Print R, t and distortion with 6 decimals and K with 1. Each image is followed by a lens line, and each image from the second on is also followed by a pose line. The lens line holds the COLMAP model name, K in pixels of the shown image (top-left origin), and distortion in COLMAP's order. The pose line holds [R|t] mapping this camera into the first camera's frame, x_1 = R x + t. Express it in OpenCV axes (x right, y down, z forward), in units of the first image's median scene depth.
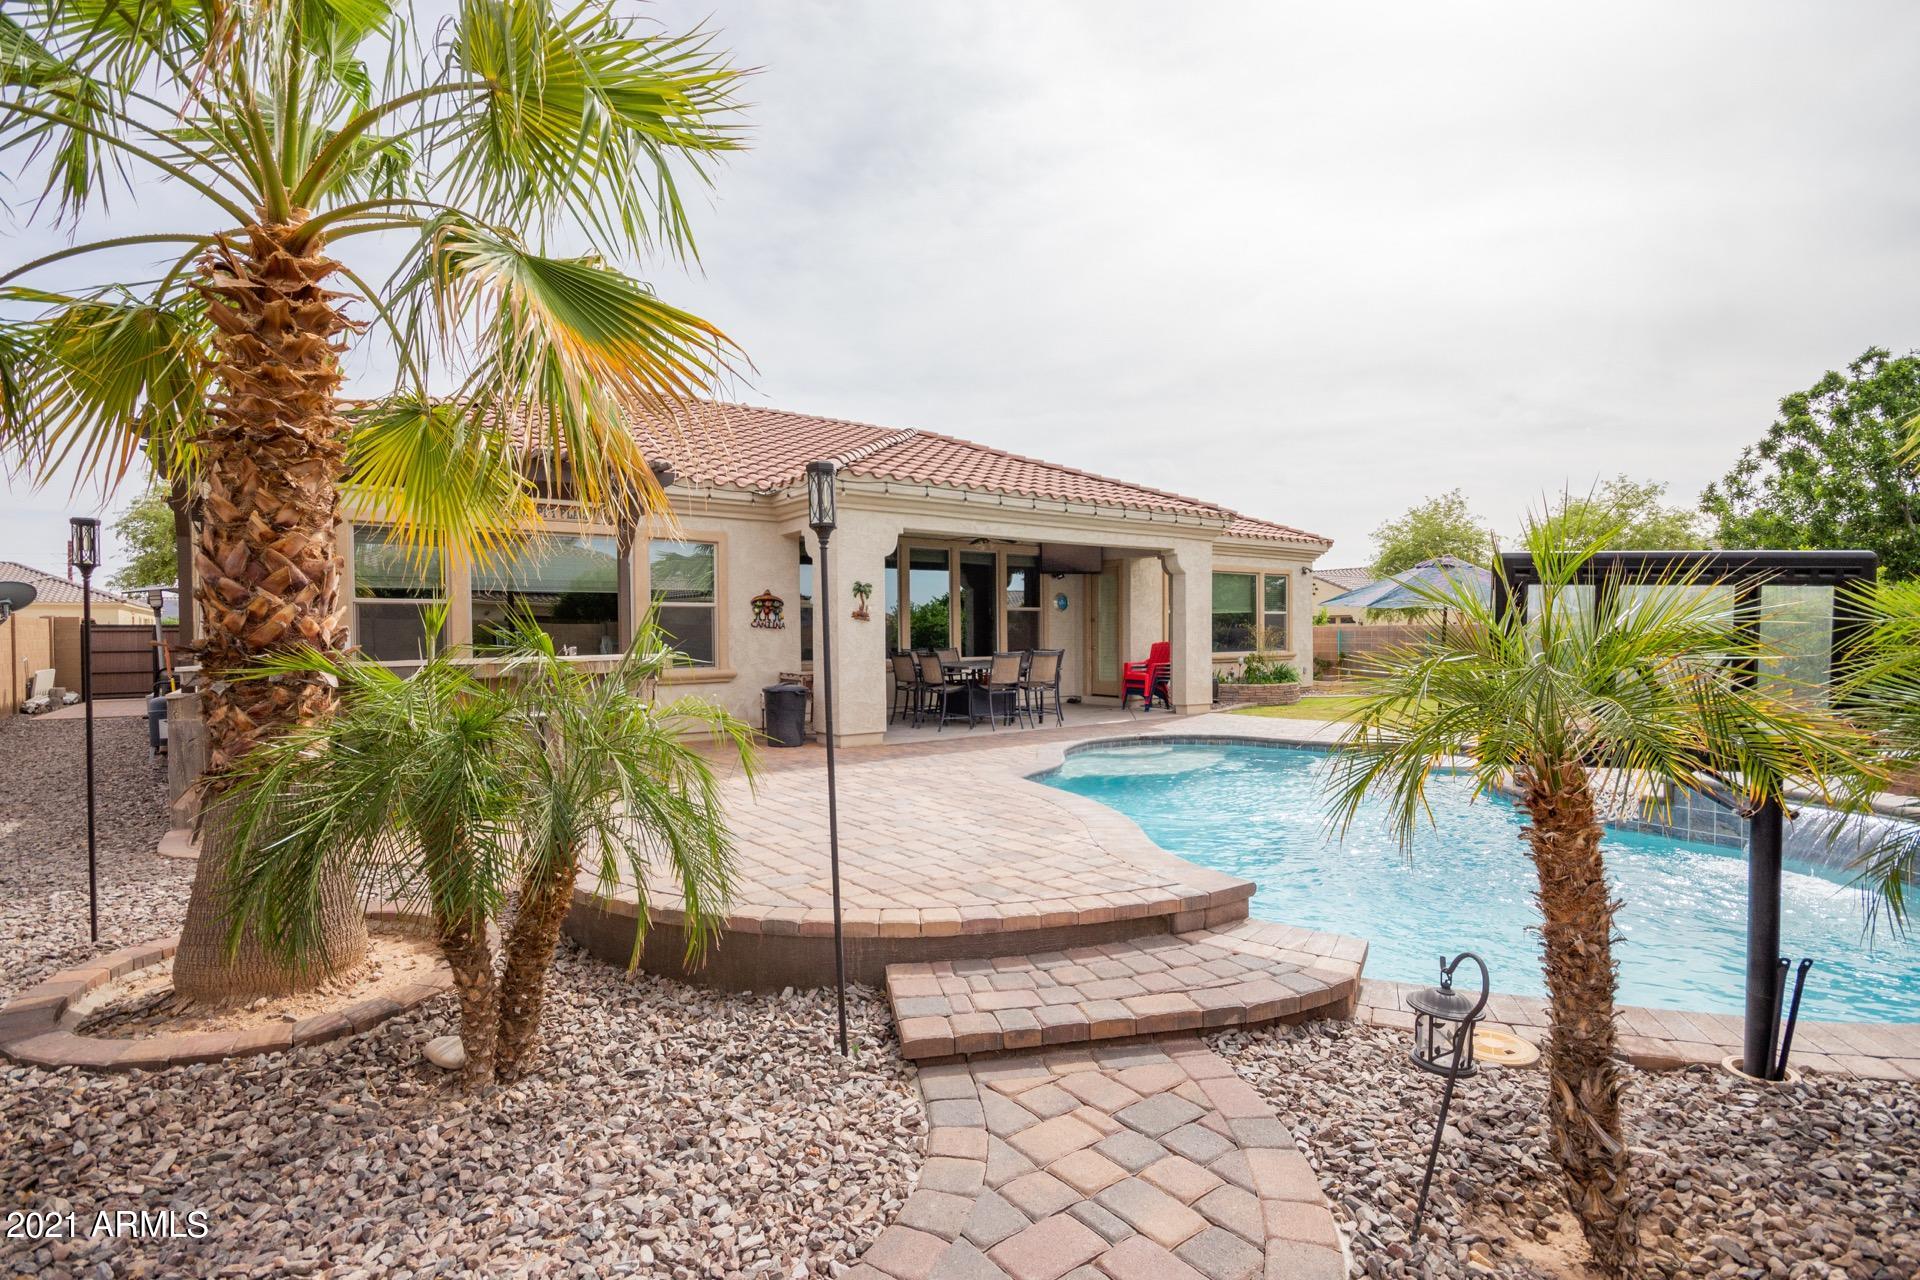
lens RADIAL K [[895.5, 0, 947.1], [0, 895.5, 628.9], [0, 0, 1]] dist [0.004555, -0.001471]
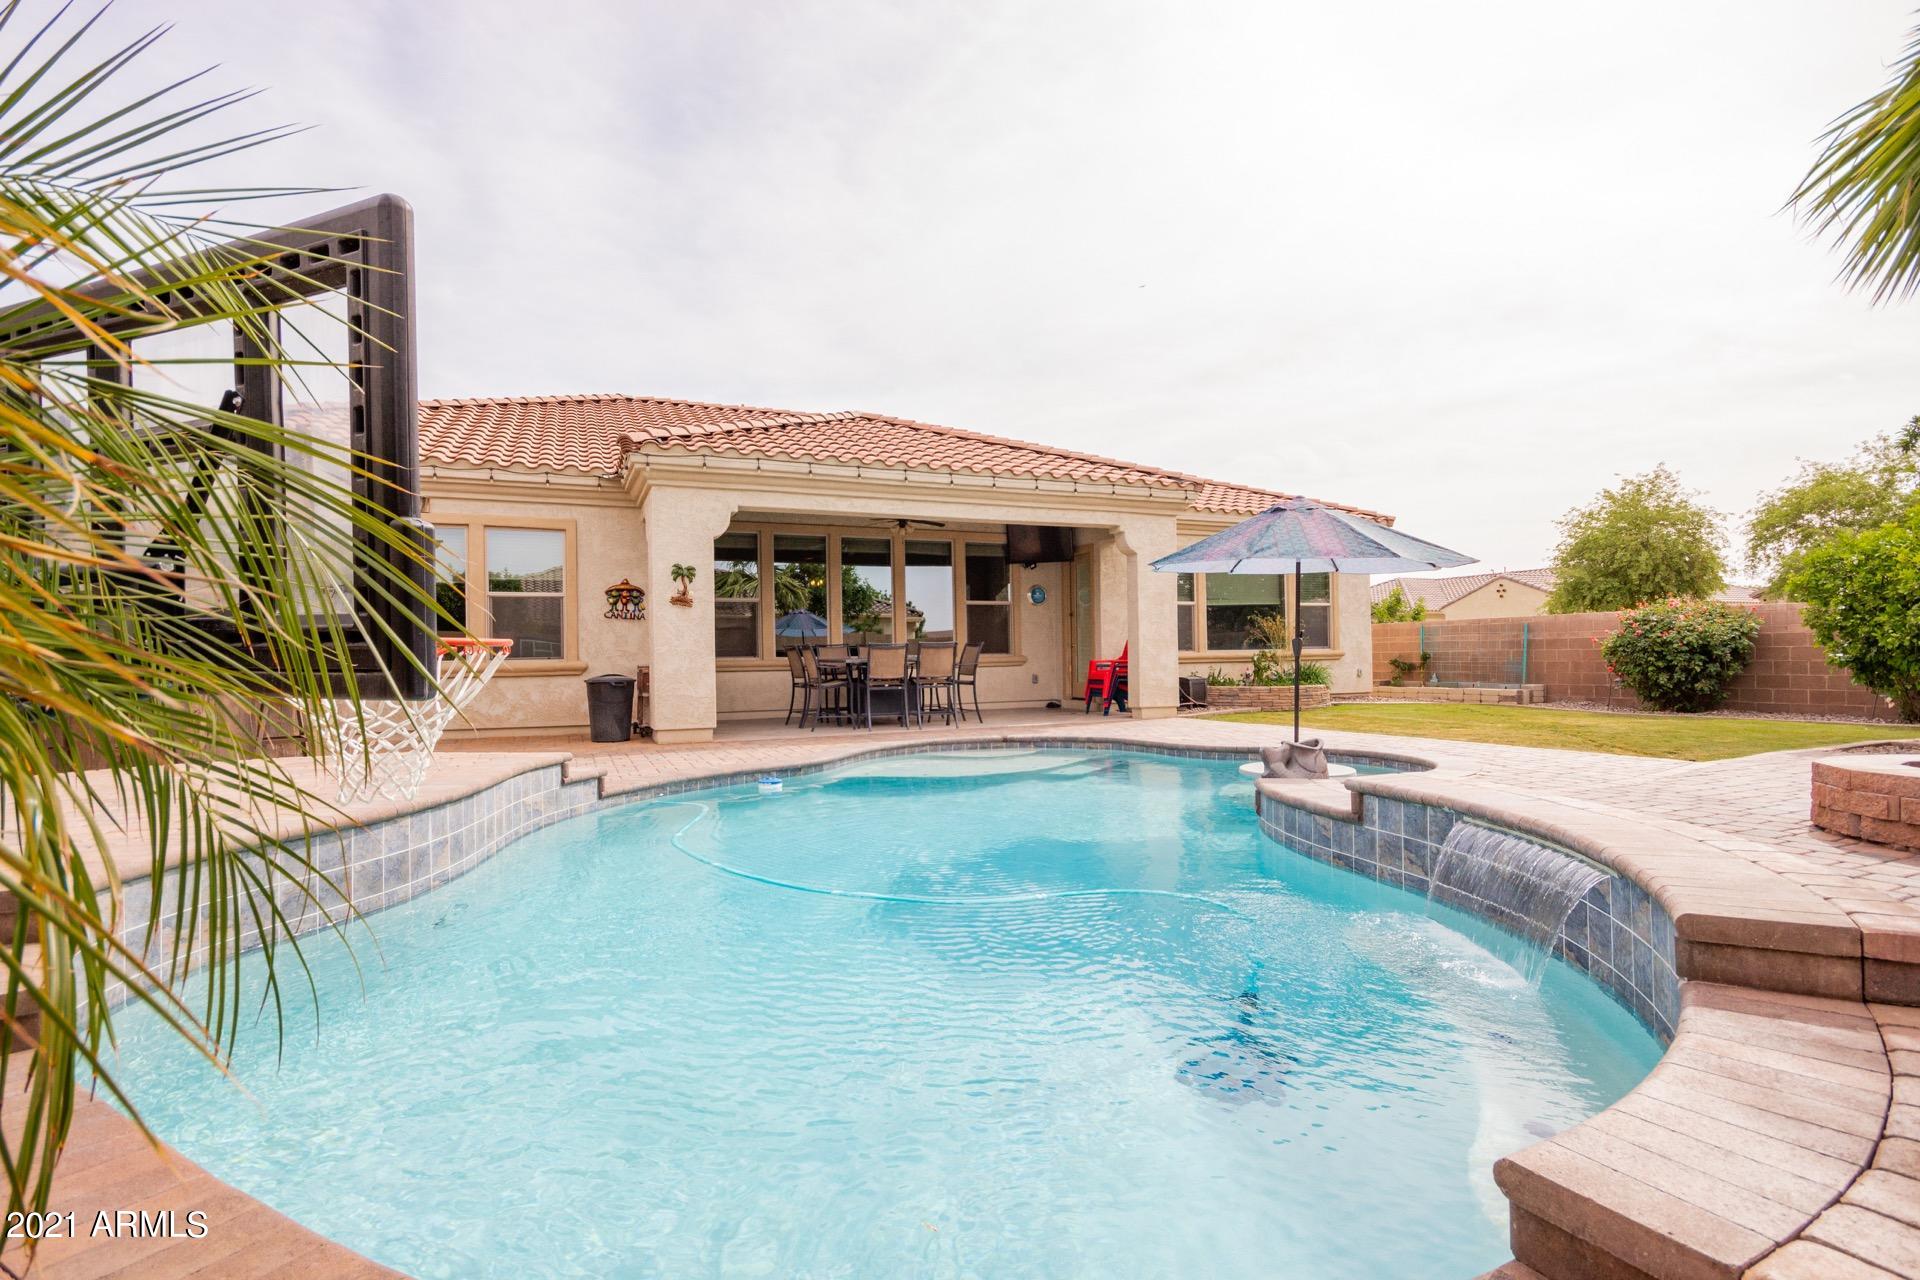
lens RADIAL K [[895.5, 0, 964.9], [0, 895.5, 648.2], [0, 0, 1]] dist [0.004555, -0.001471]
pose [[0.974607, -0.007205, -0.223806, 0.293511], [0.007309, 0.999973, -0.000366, 0.026688], [0.223803, -0.001279, 0.974634, 0.122076]]
